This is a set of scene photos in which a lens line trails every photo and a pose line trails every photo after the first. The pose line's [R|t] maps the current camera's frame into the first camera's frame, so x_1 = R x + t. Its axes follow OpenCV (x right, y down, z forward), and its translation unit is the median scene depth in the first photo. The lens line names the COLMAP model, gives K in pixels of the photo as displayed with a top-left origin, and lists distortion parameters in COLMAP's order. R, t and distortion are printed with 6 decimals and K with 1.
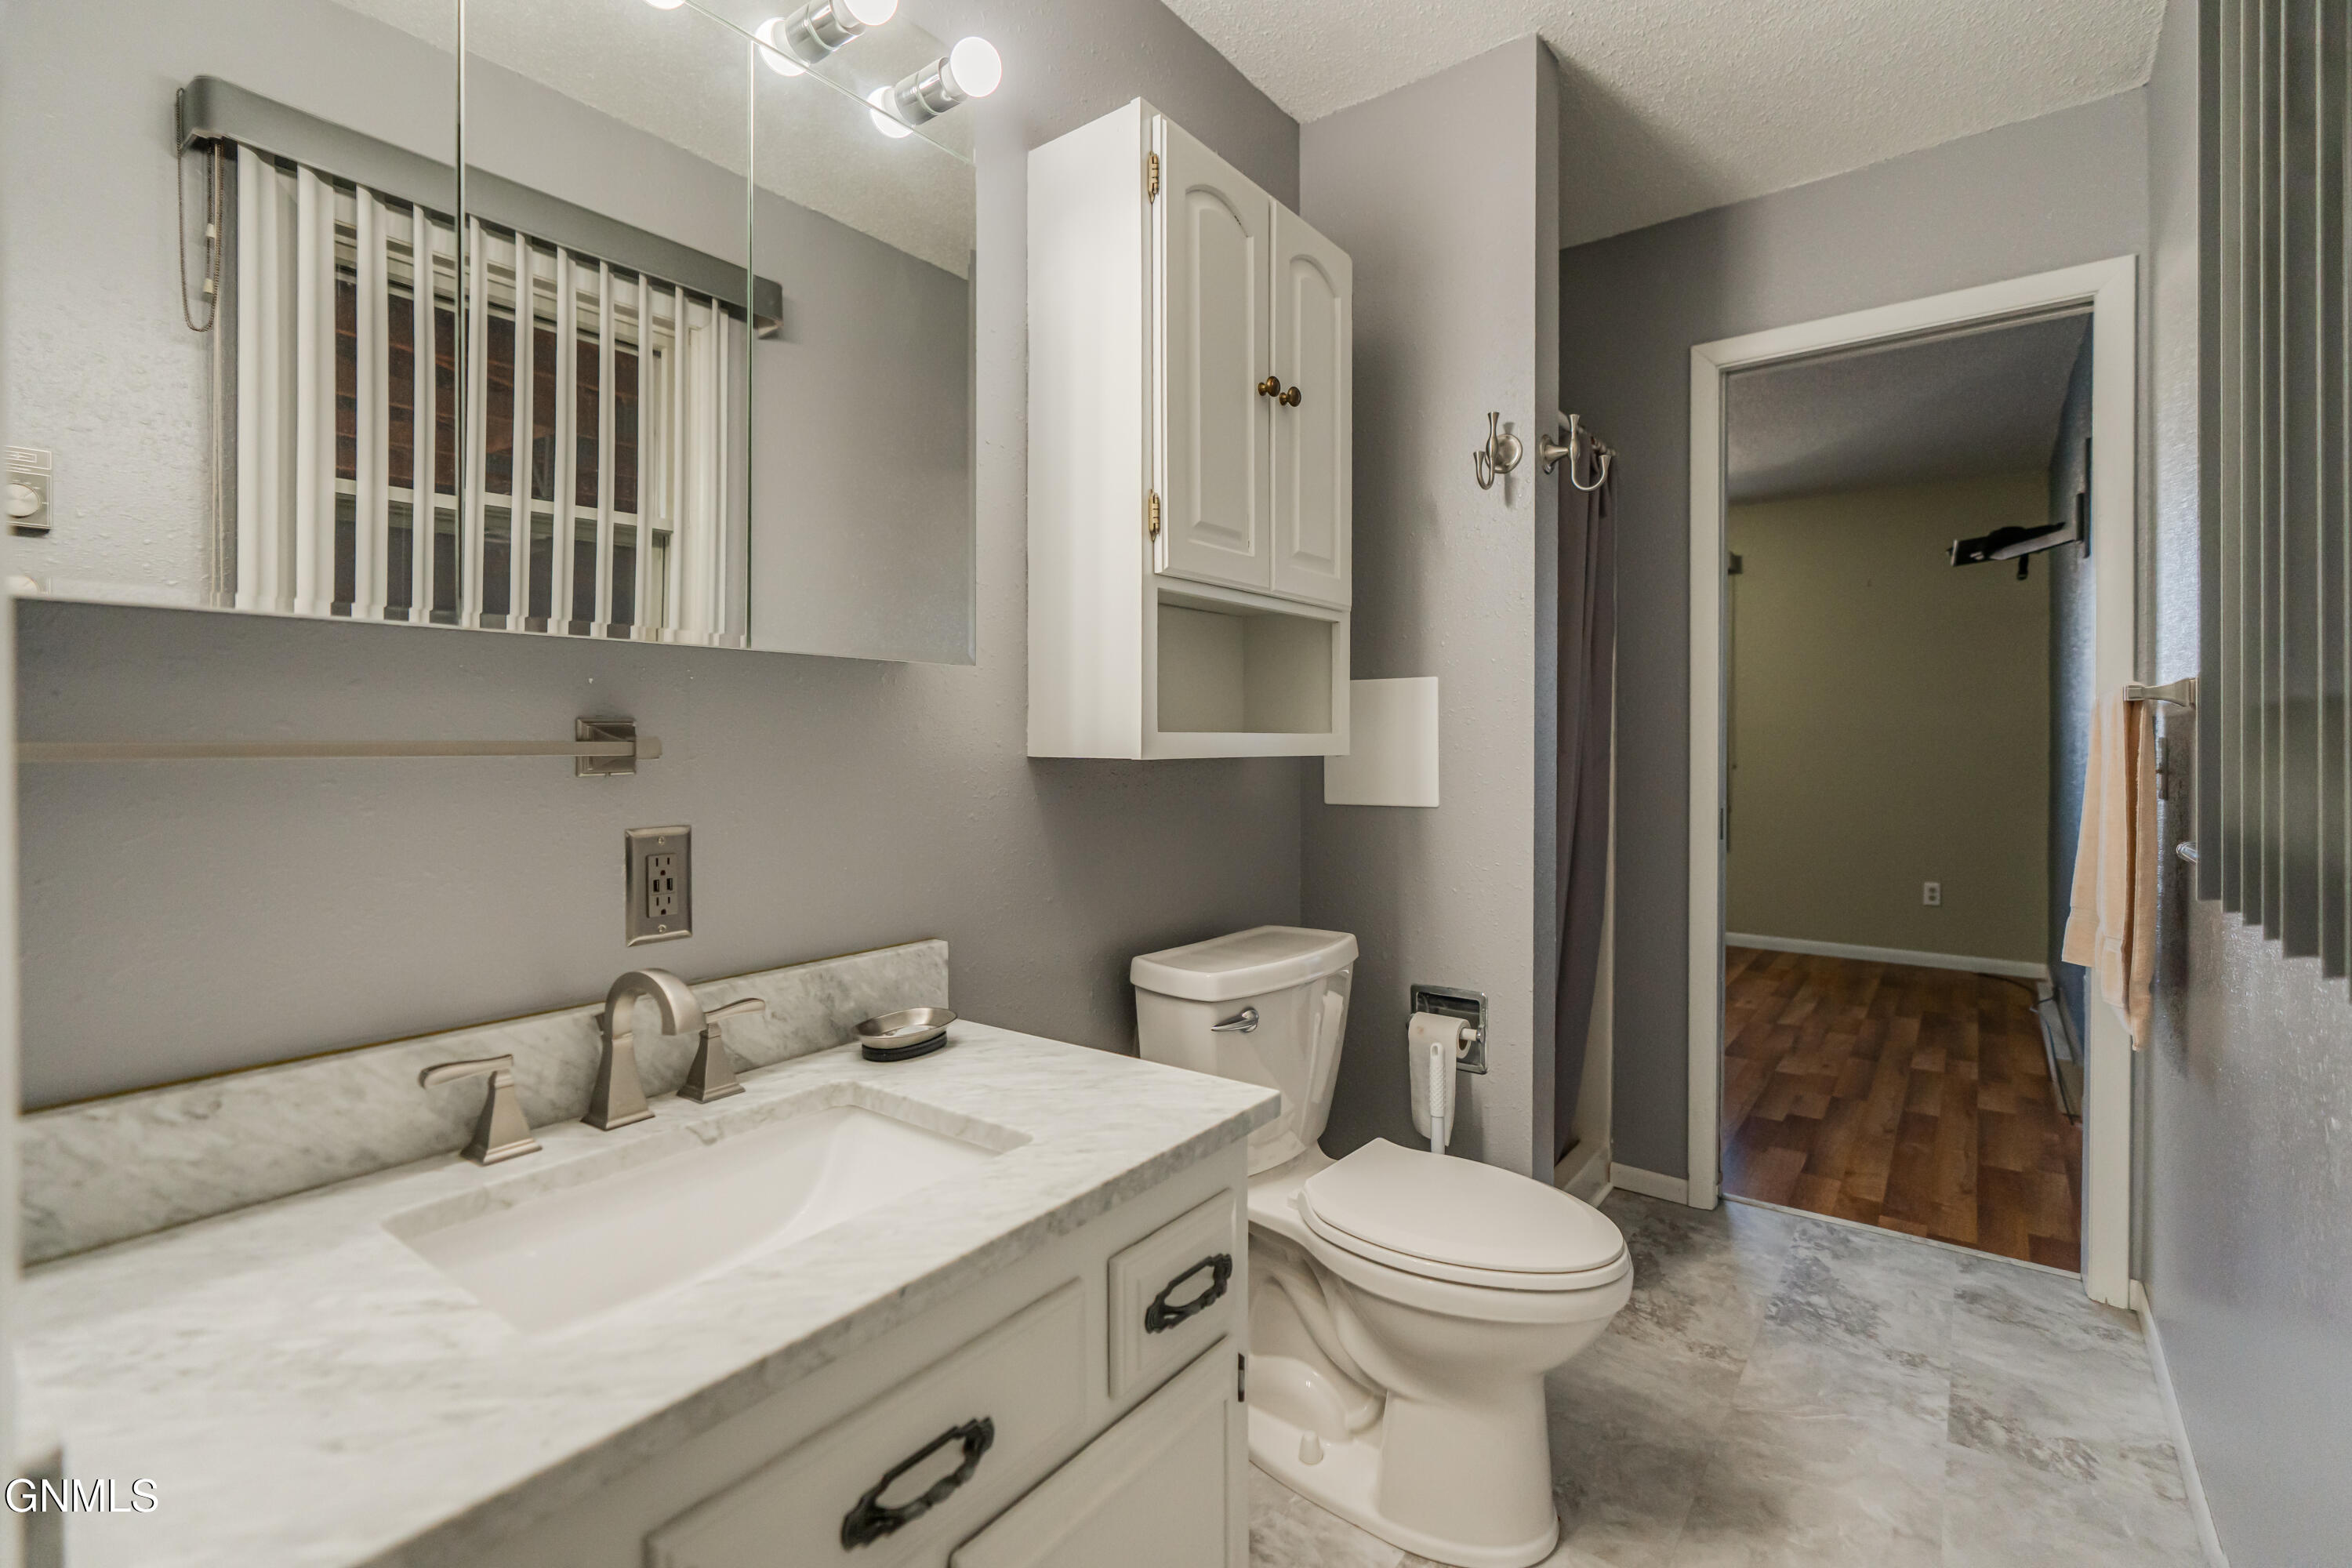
lens RADIAL K [[1112.9, 0, 1181.3], [0, 1112.9, 732.5], [0, 0, 1]] dist [0.000245, 0.001043]
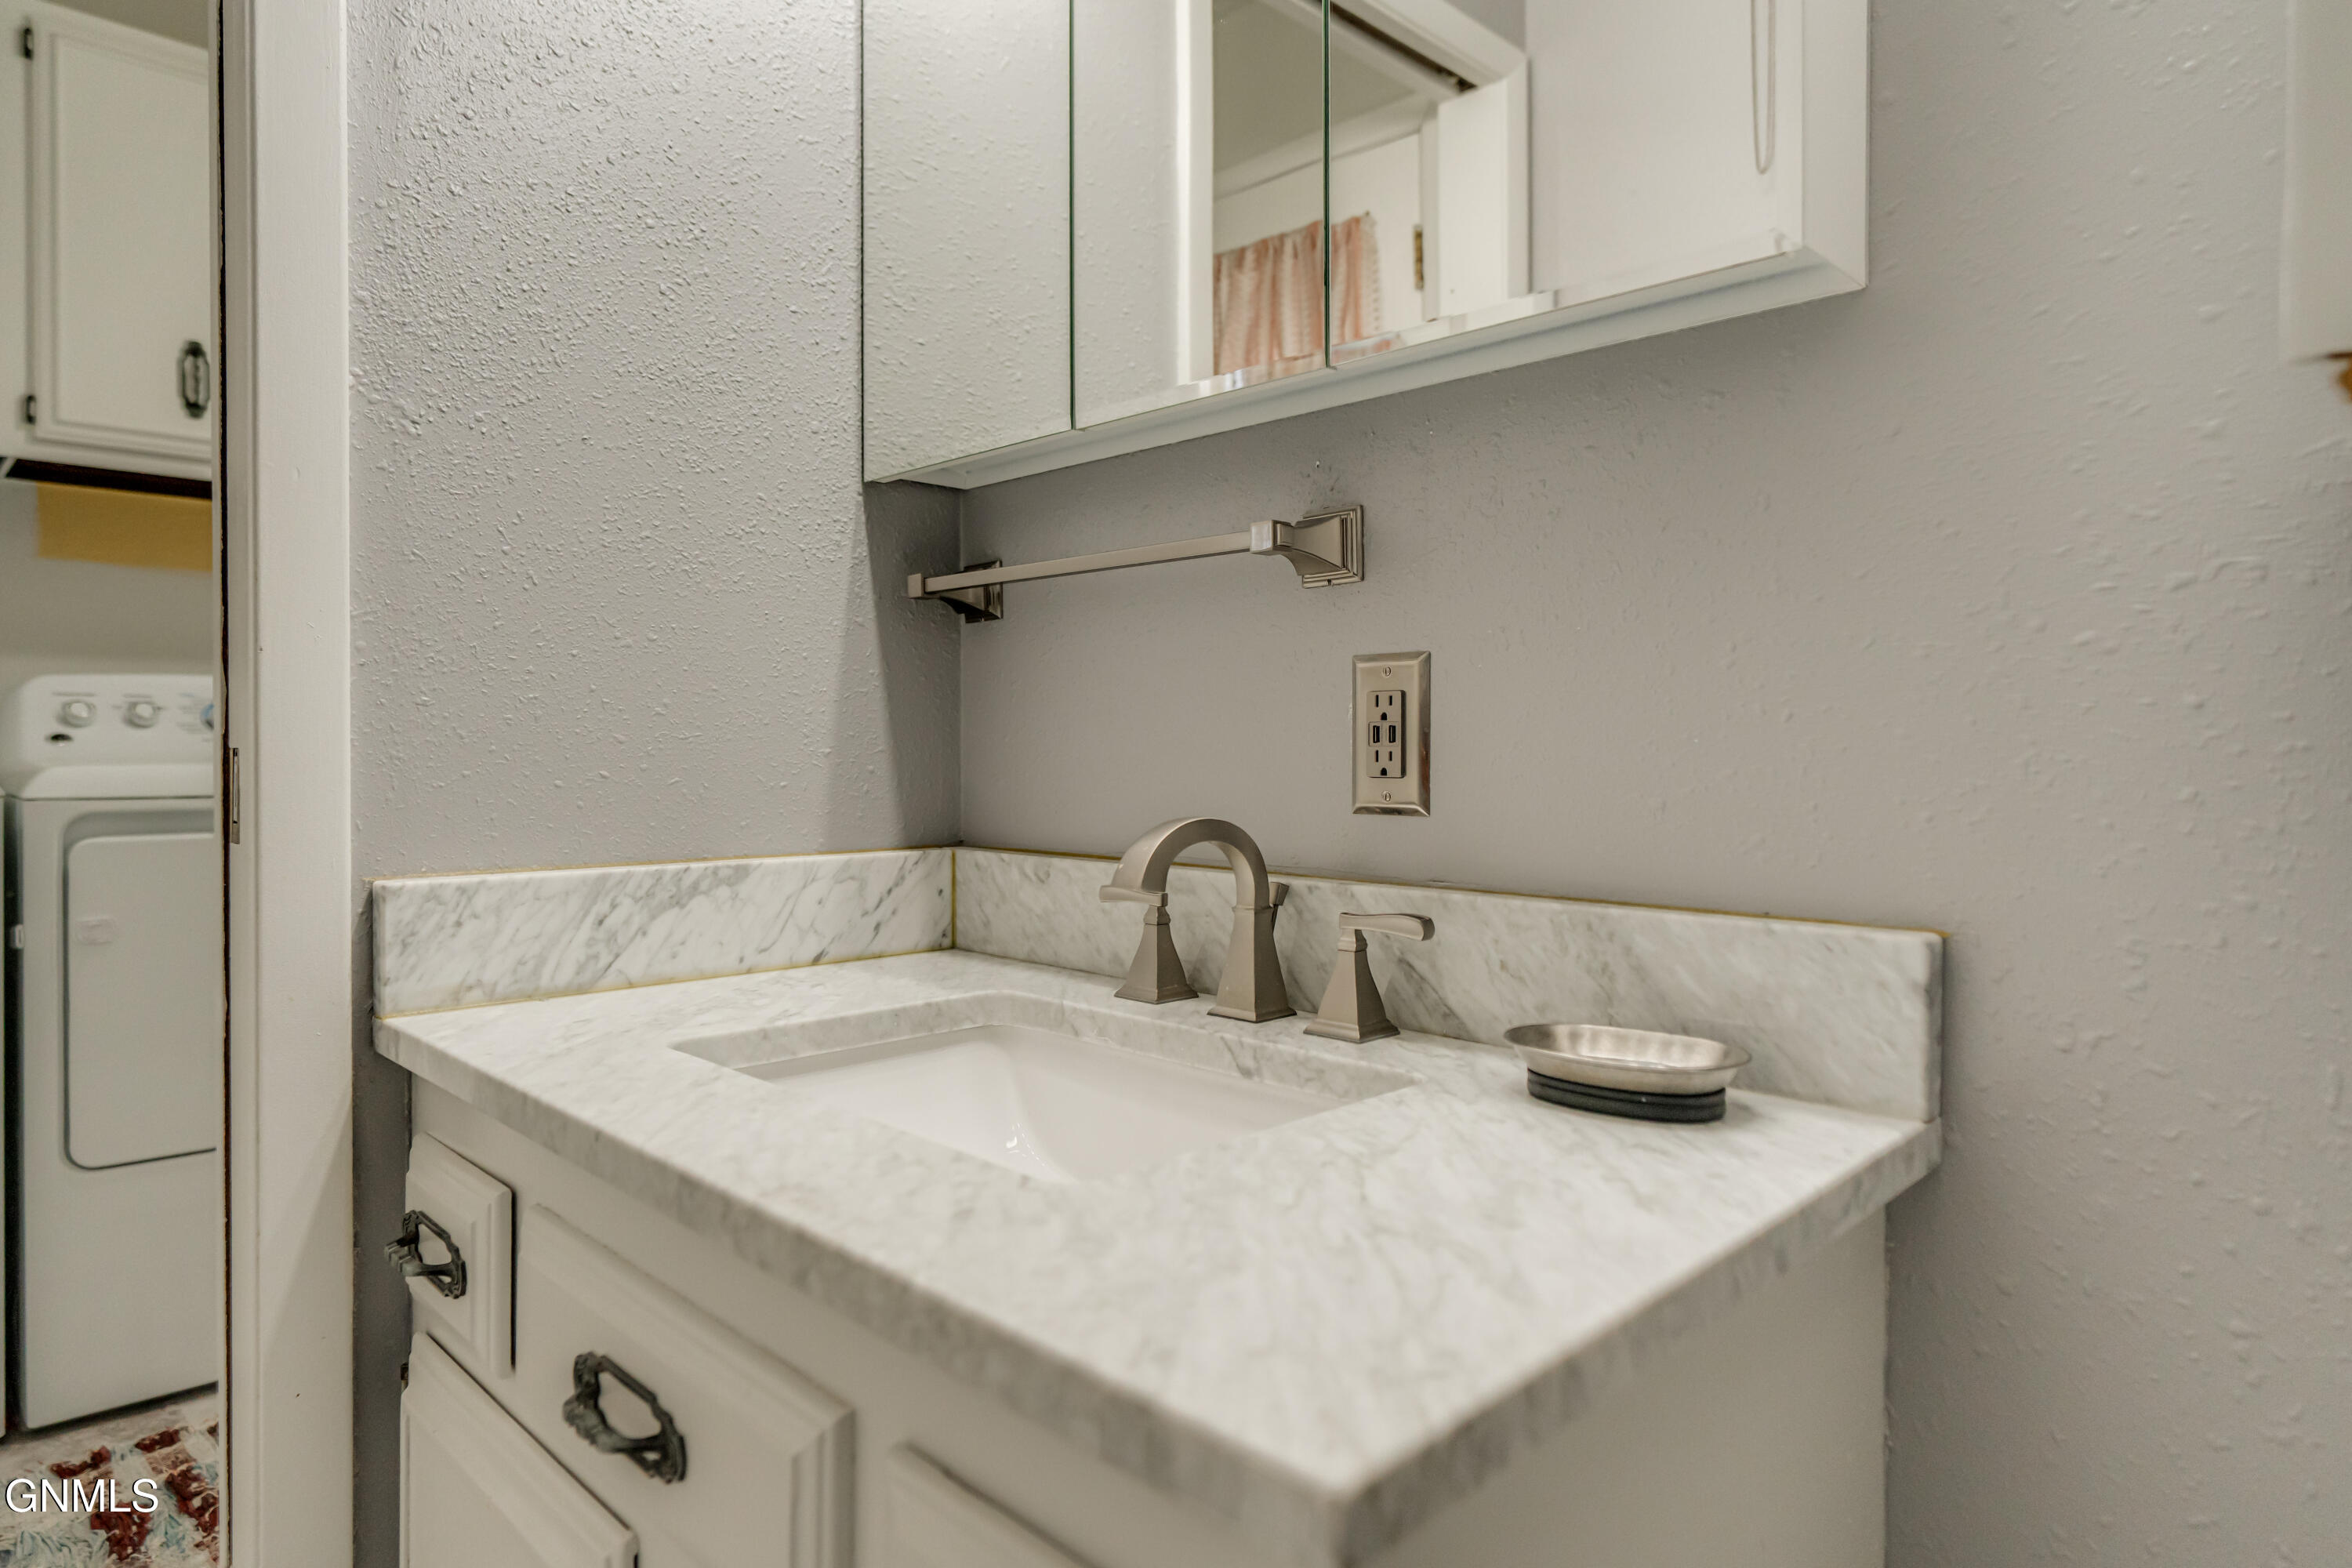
lens RADIAL K [[1323.7, 0, 1143.4], [0, 1323.7, 748.4], [0, 0, 1]] dist [0.000130, 0.001550]
pose [[-0.151721, 0.000753, -0.988423, 0.401469], [-0.002729, 0.999996, 0.001181, 0.148957], [0.988420, 0.002877, -0.151718, 0.999050]]
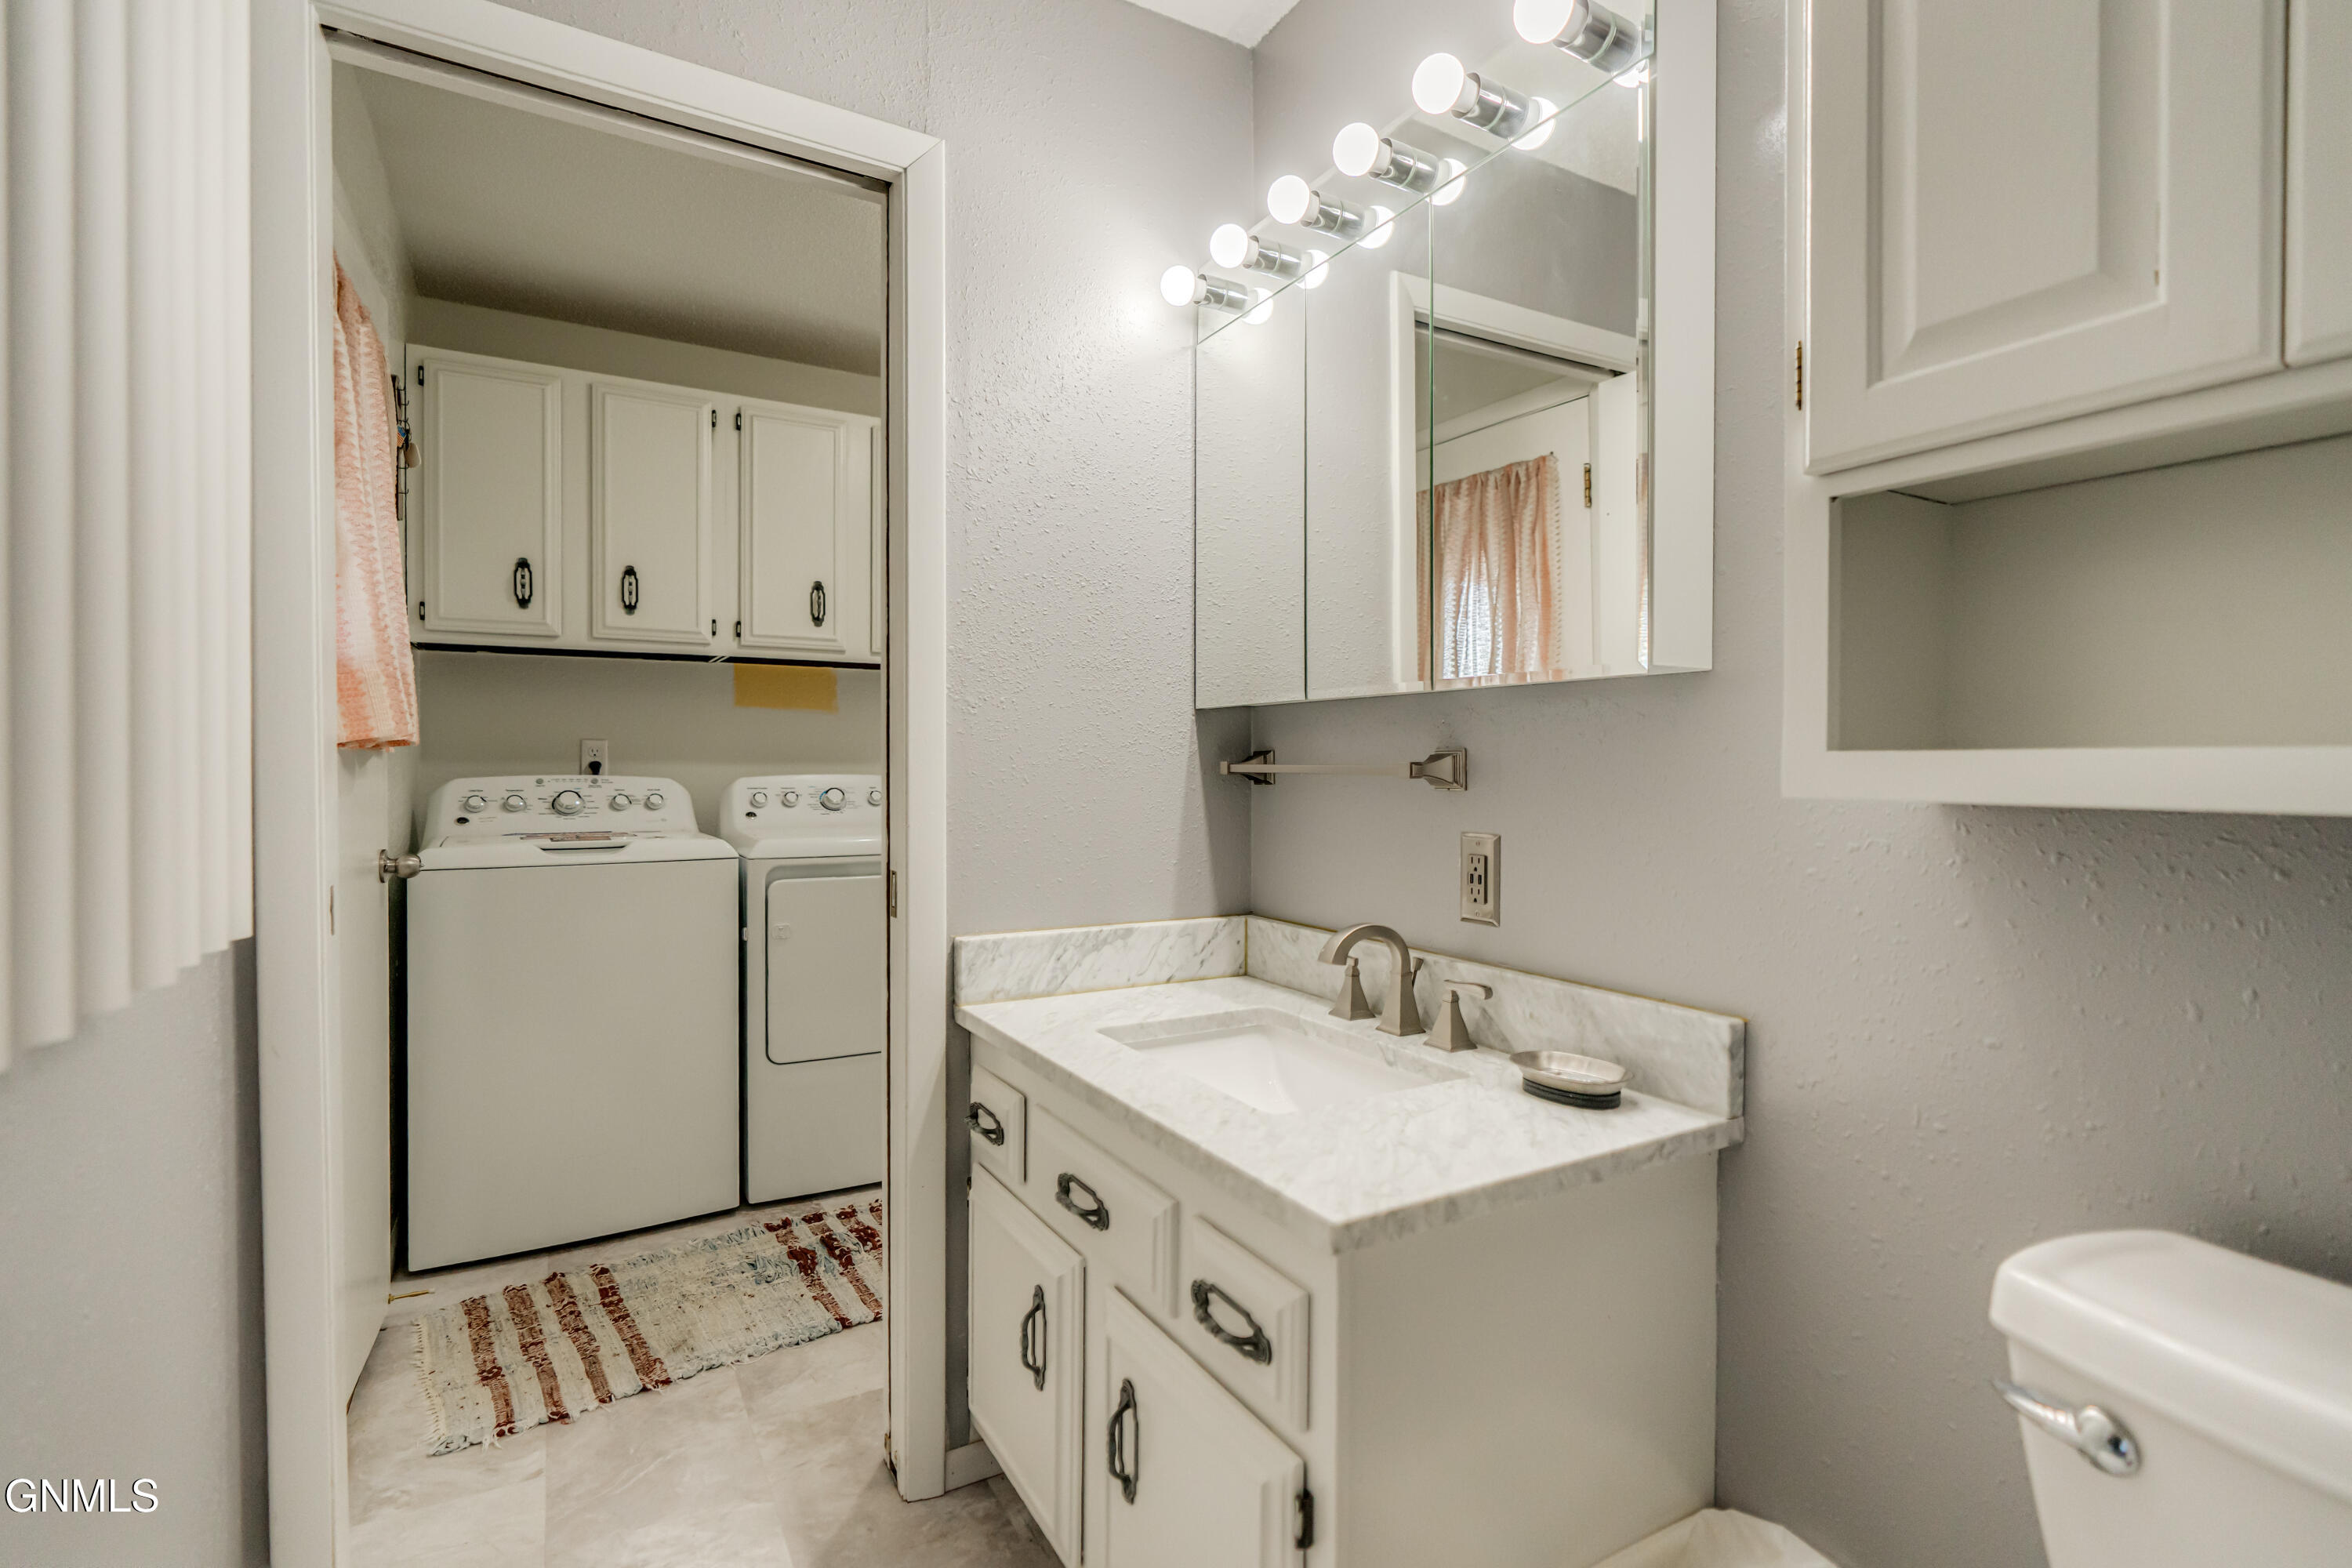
lens RADIAL K [[1051.7, 0, 1173.0], [0, 1051.7, 778.1], [0, 0, 1]] dist [-0.003339, 0.002640]
pose [[-0.386878, 0.006809, -0.922106, 0.788306], [-0.005455, 0.999938, 0.009672, 0.013476], [0.922115, 0.008772, -0.386817, 1.170220]]
